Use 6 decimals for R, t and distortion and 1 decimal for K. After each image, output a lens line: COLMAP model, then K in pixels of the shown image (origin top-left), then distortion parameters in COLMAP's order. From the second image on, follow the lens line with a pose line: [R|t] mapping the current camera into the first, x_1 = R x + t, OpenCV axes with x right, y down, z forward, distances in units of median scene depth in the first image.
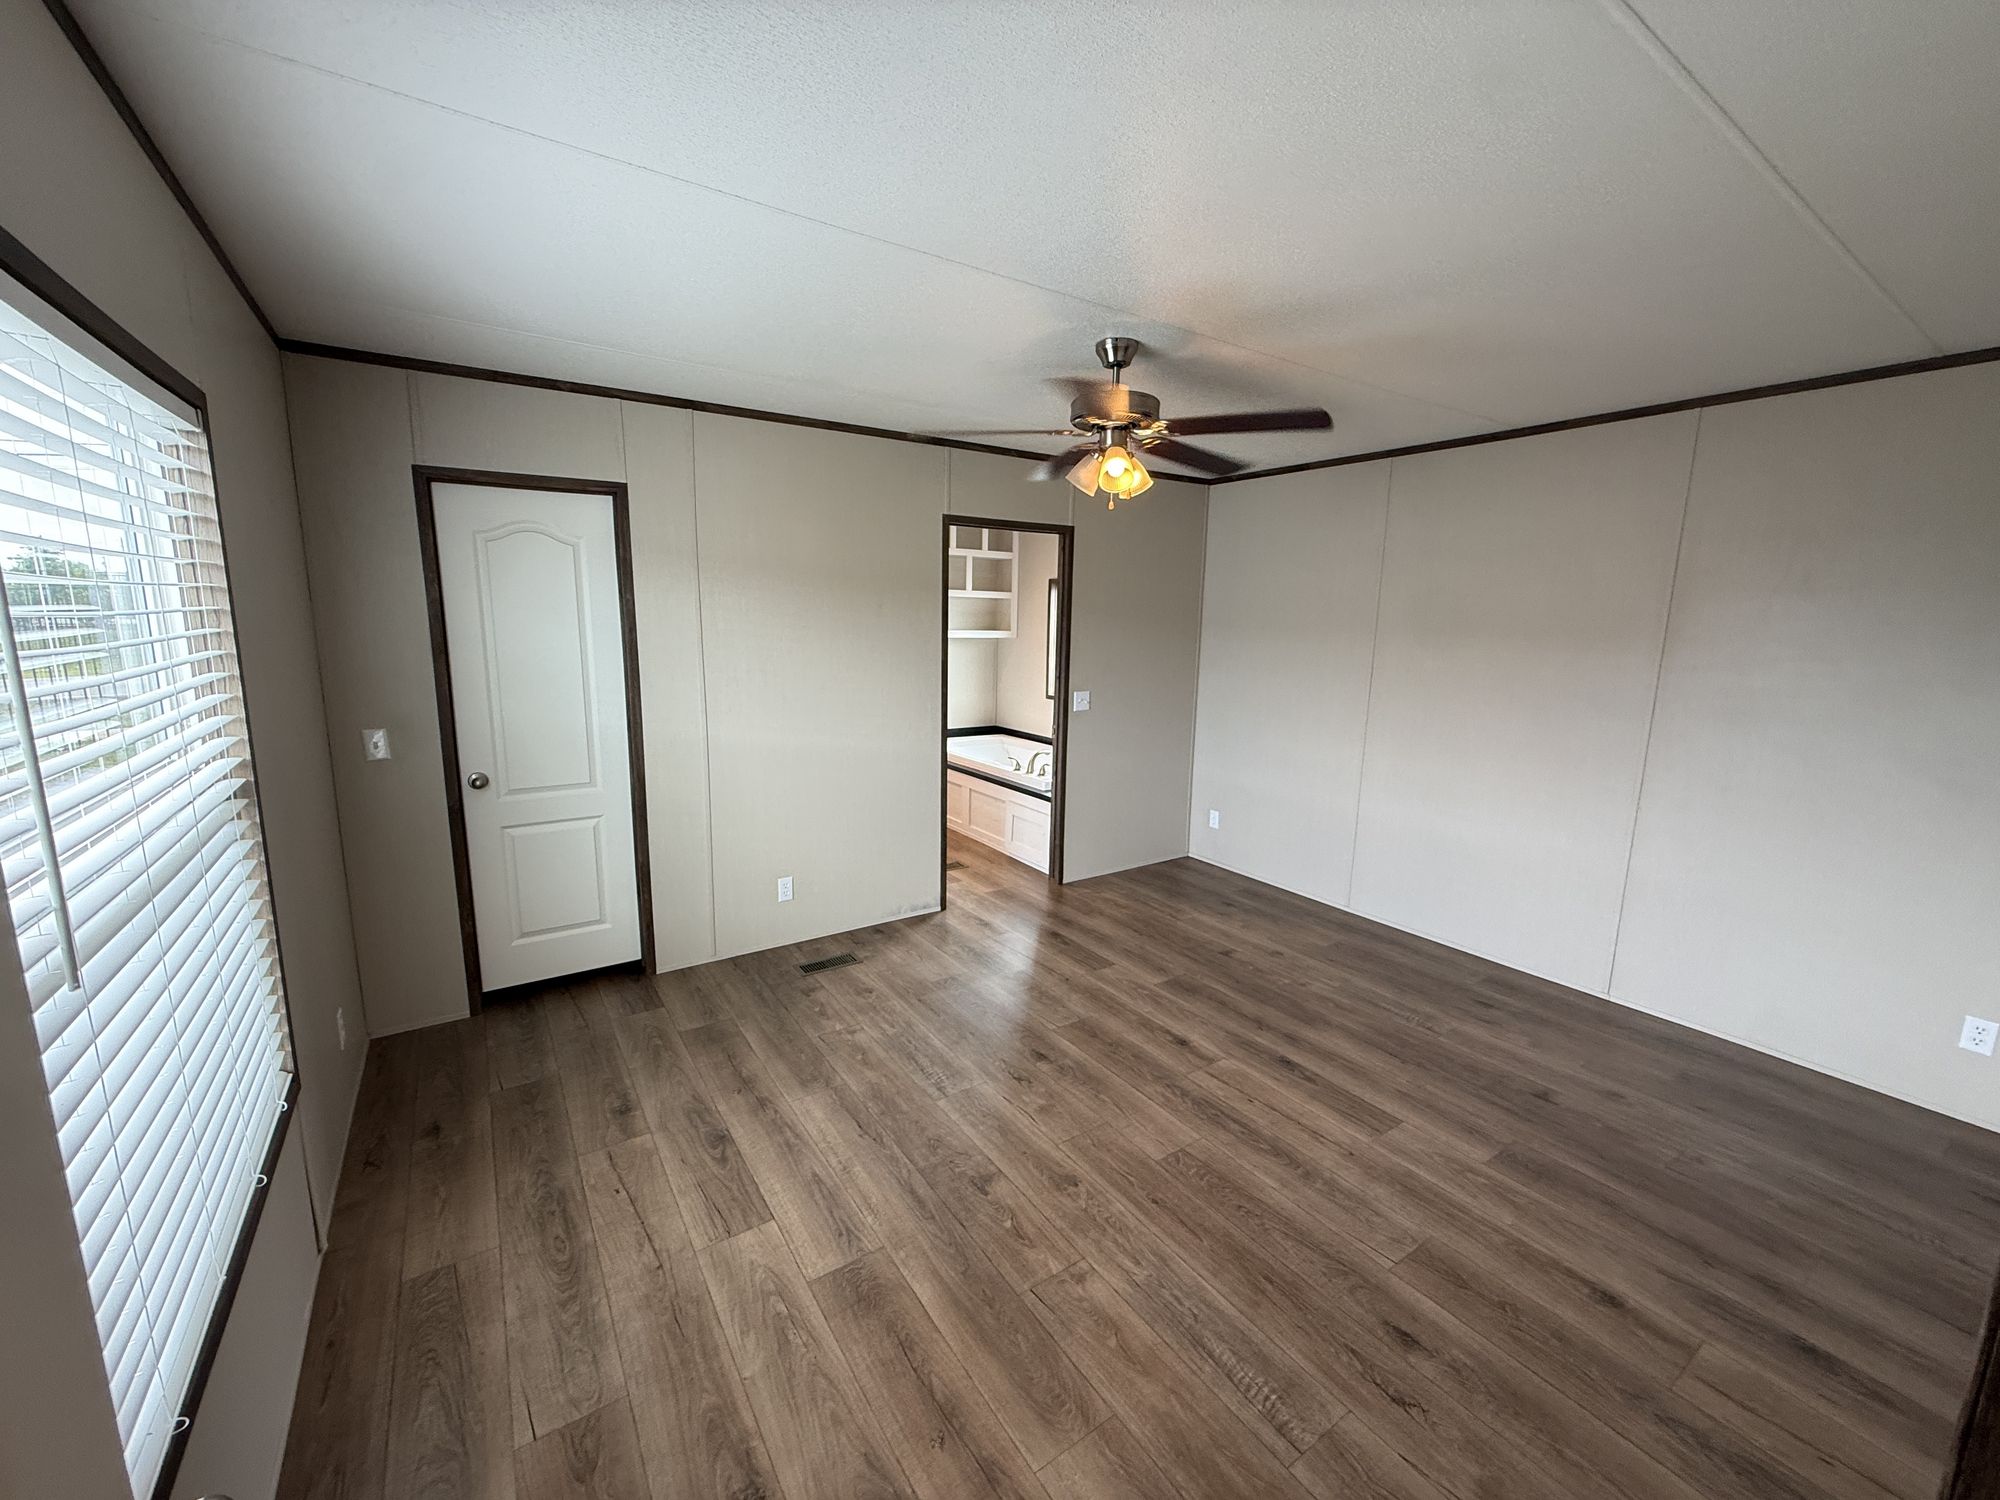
lens RADIAL K [[797.2, 0, 999.2], [0, 797.2, 749.4], [0, 0, 1]] dist [-0.001043, 0.000568]
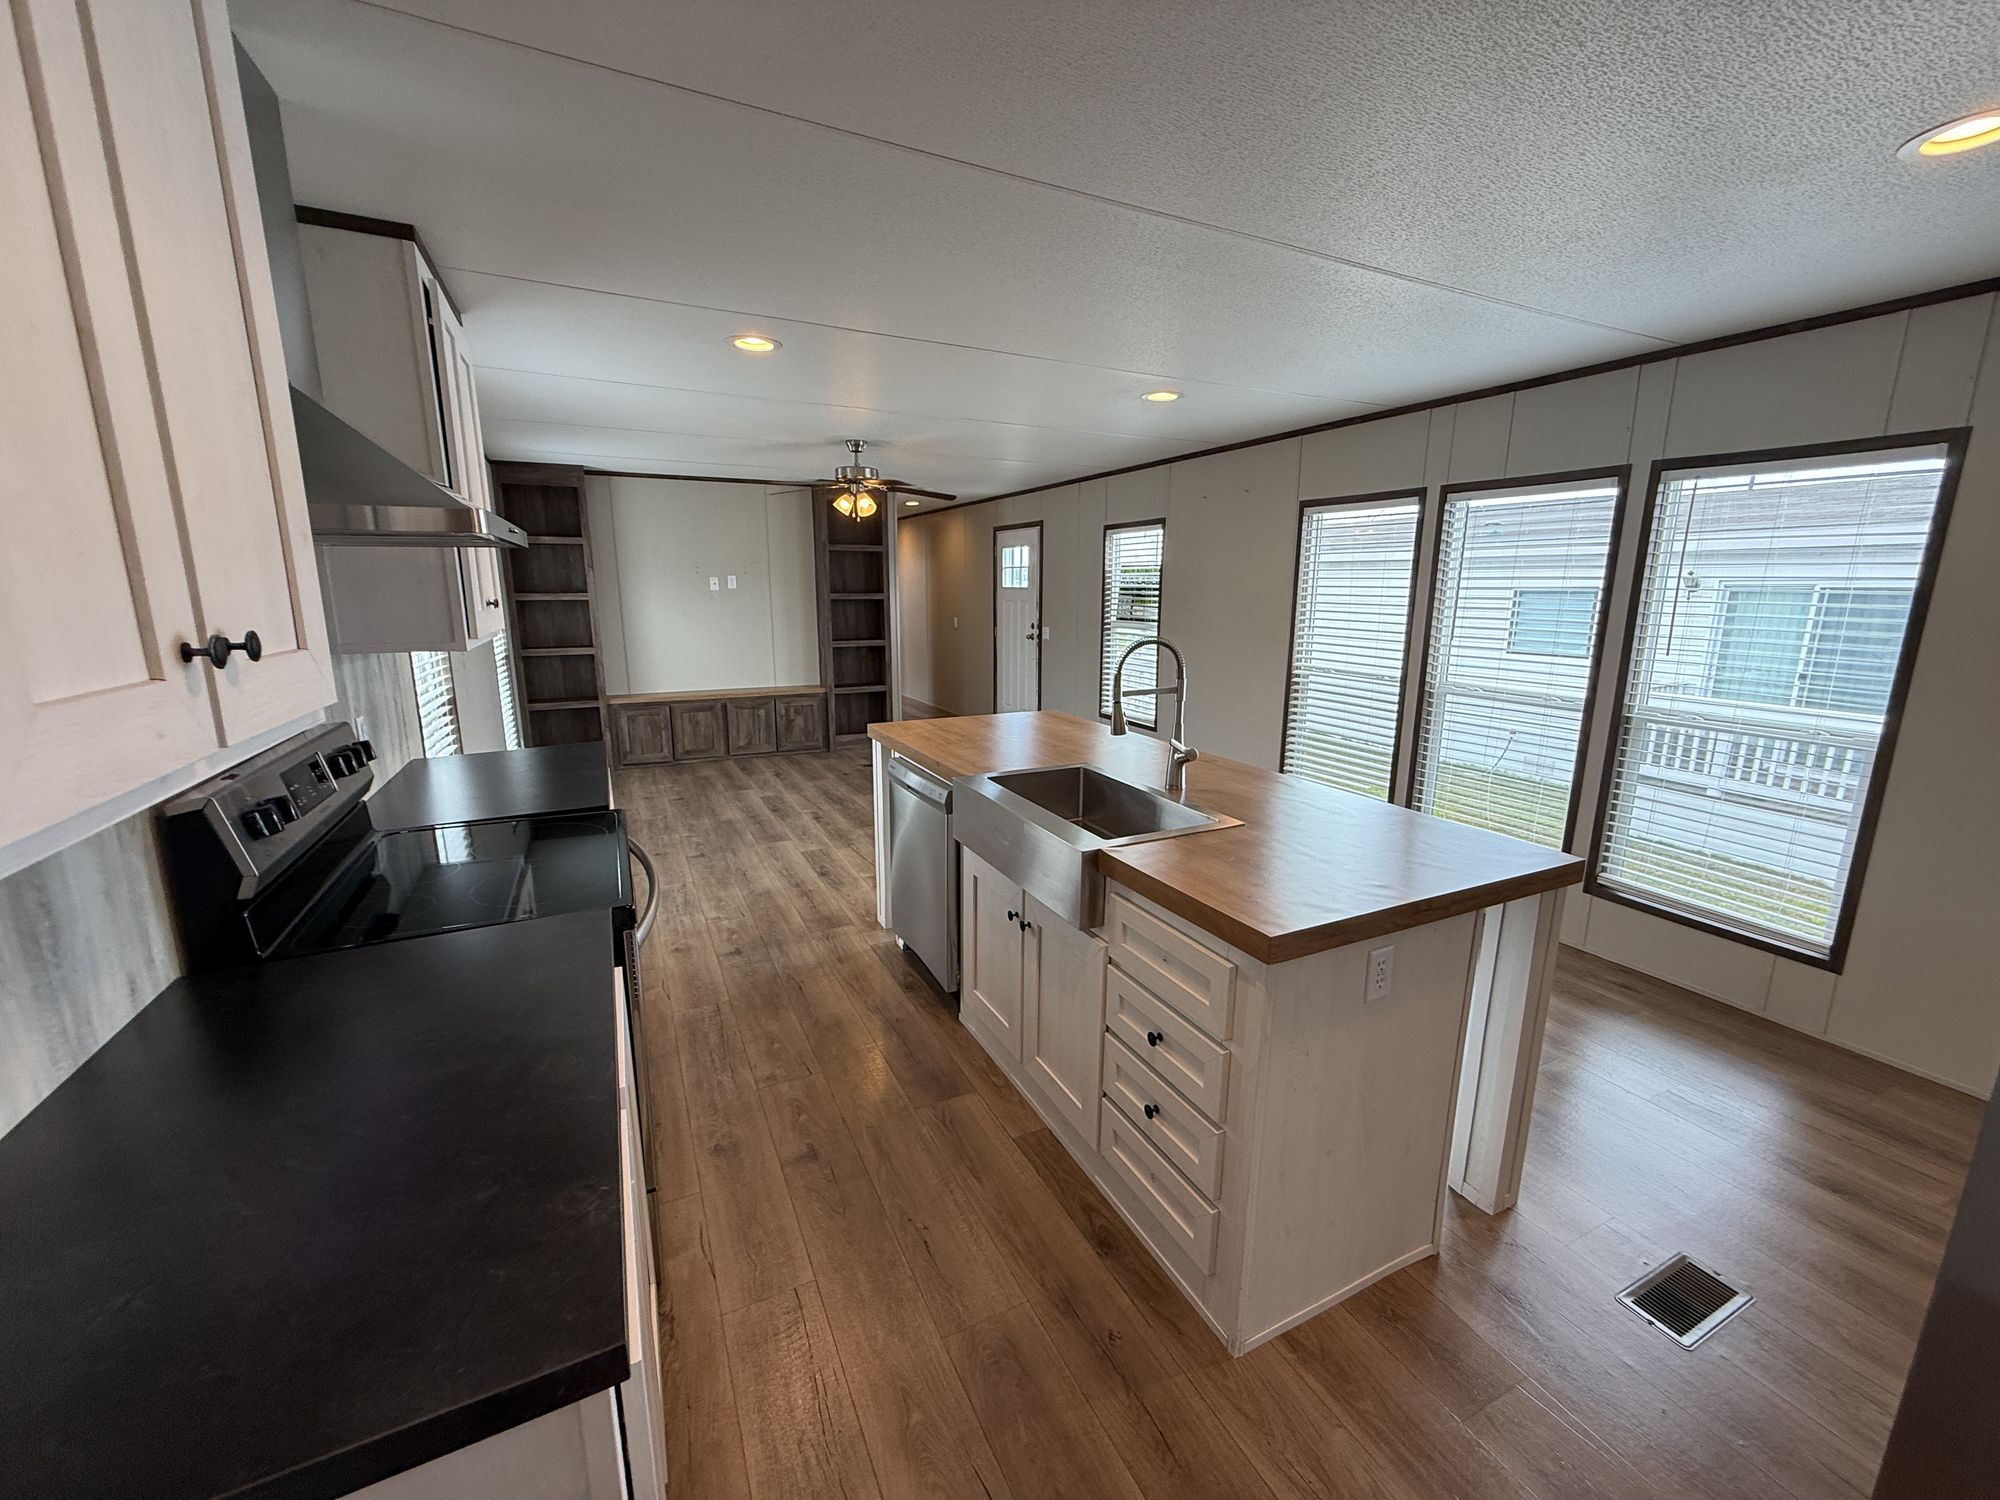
lens RADIAL K [[797.2, 0, 998.9], [0, 797.2, 745.3], [0, 0, 1]] dist [-0.001043, 0.000568]
pose [[-0.990852, -0.043836, 0.127638, -0.435753], [0.004632, 0.934172, 0.356793, -0.461000], [-0.134876, 0.354120, -0.925423, 2.820707]]
